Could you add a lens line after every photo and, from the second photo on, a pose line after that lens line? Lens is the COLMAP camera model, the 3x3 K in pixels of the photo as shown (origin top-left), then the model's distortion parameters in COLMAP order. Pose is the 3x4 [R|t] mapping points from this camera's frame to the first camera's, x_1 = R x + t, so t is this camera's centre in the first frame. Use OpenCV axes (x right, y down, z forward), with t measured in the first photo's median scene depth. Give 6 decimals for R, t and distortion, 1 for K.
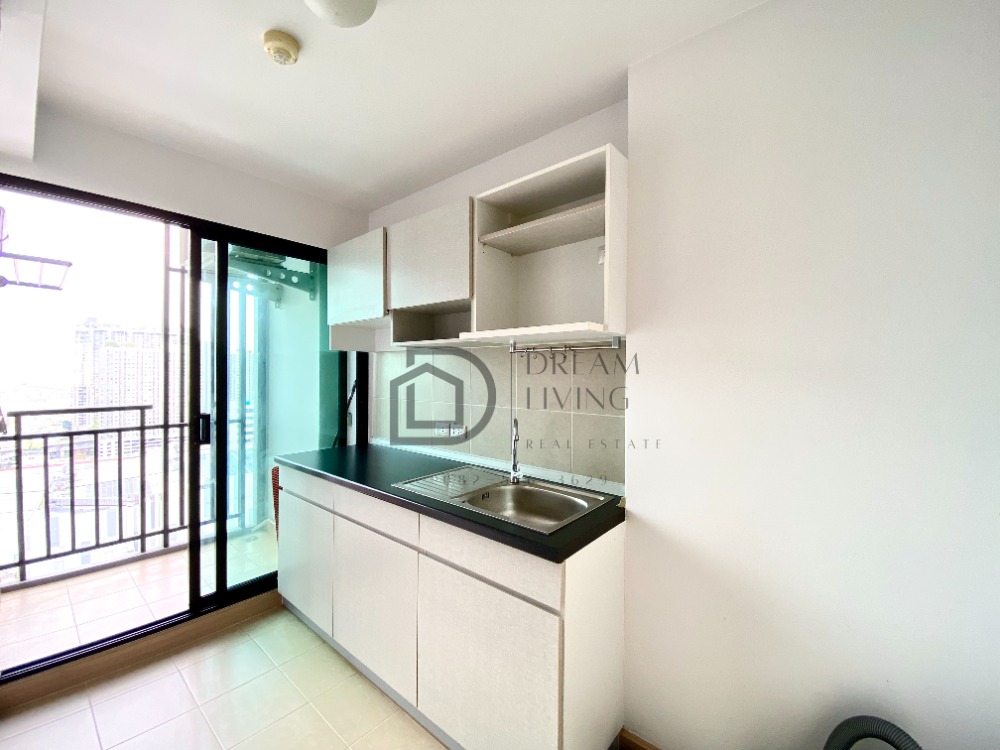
lens RADIAL K [[408.9, 0, 499.6], [0, 408.9, 370.7], [0, 0, 1]] dist [0.020328, -0.019742]
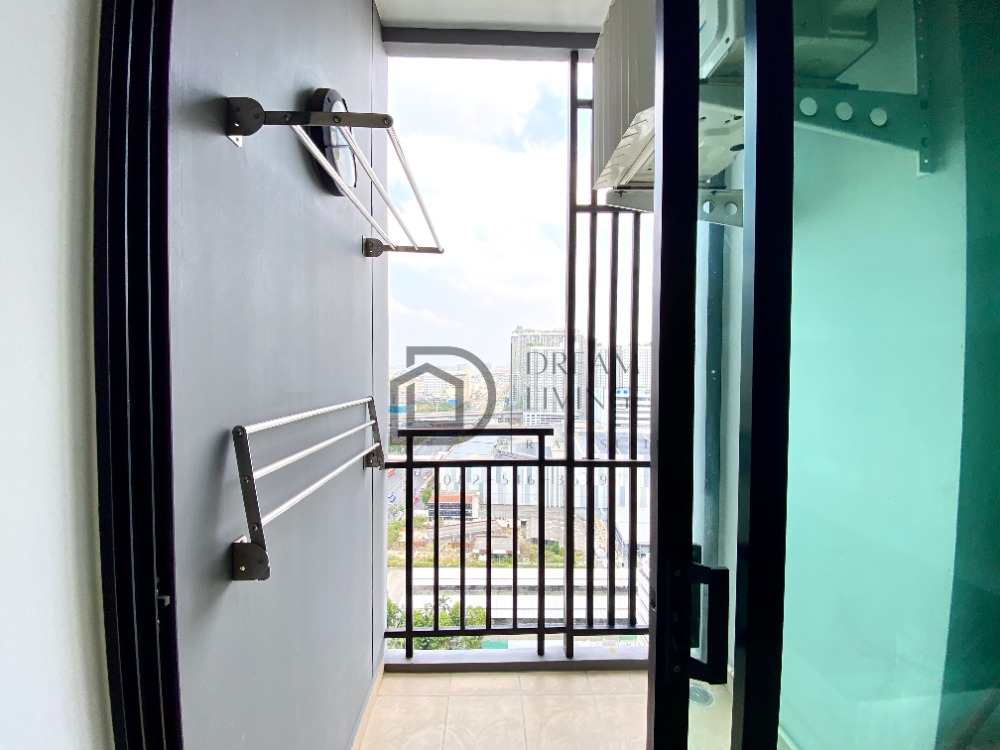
lens RADIAL K [[408.9, 0, 499.6], [0, 408.9, 370.7], [0, 0, 1]] dist [0.020328, -0.019742]
pose [[0.671365, 0.012000, -0.741030, -0.446572], [-0.001009, 0.999883, 0.015278, -0.018331], [0.741127, -0.009510, 0.671298, 0.529849]]
